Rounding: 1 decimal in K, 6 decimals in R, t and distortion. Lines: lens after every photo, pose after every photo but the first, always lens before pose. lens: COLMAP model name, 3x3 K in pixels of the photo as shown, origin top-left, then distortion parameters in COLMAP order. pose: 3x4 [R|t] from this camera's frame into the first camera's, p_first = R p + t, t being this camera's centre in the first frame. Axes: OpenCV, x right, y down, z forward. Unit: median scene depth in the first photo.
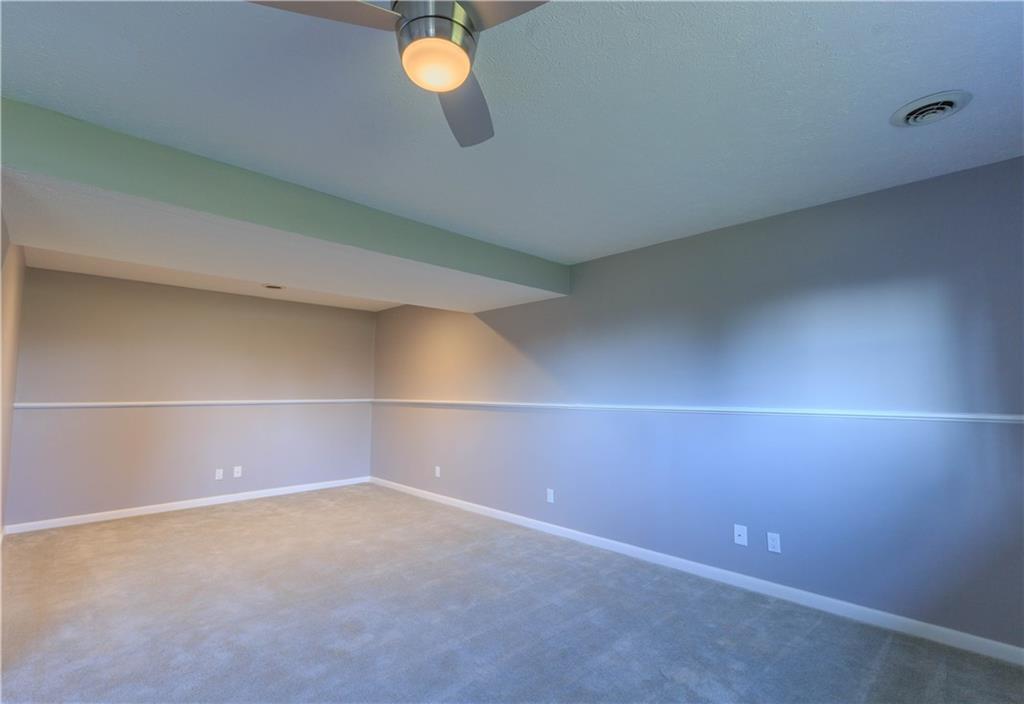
lens RADIAL K [[496.8, 0, 512.0], [0, 496.8, 352.0], [0, 0, 1]] dist [0.000808, -0.000044]
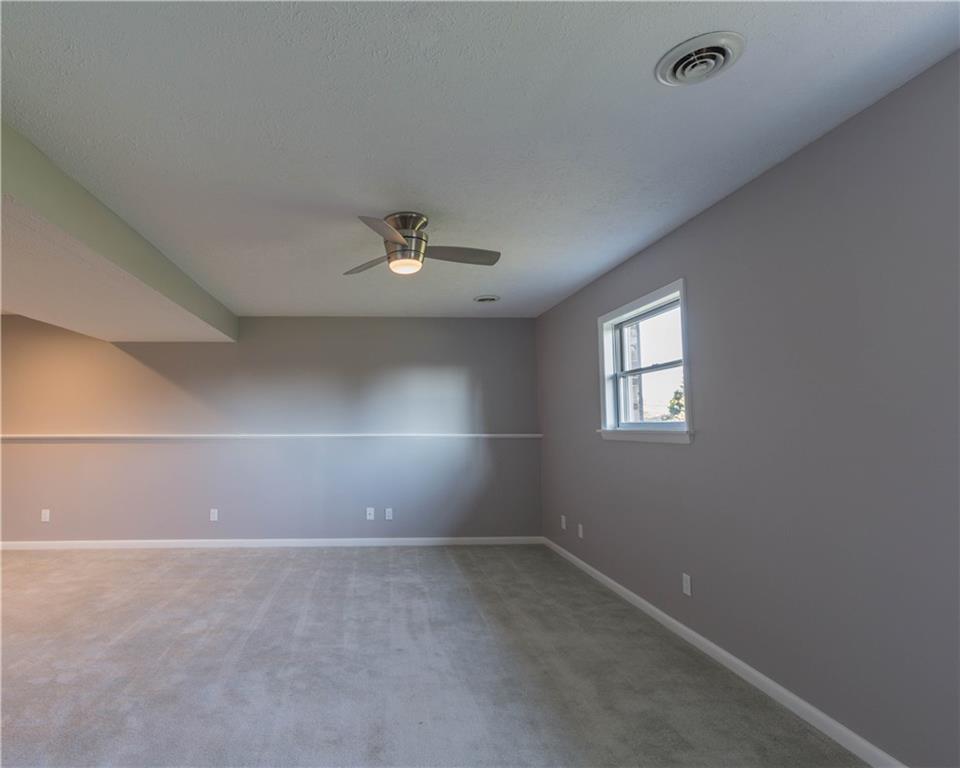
lens RADIAL K [[505.2, 0, 480.0], [0, 505.2, 384.0], [0, 0, 1]] dist [-0.000677, -0.000146]
pose [[0.569572, 0.061569, 0.819632, -0.709560], [-0.064114, 0.997480, -0.030375, -0.020288], [-0.819437, -0.035249, 0.572084, -0.204387]]
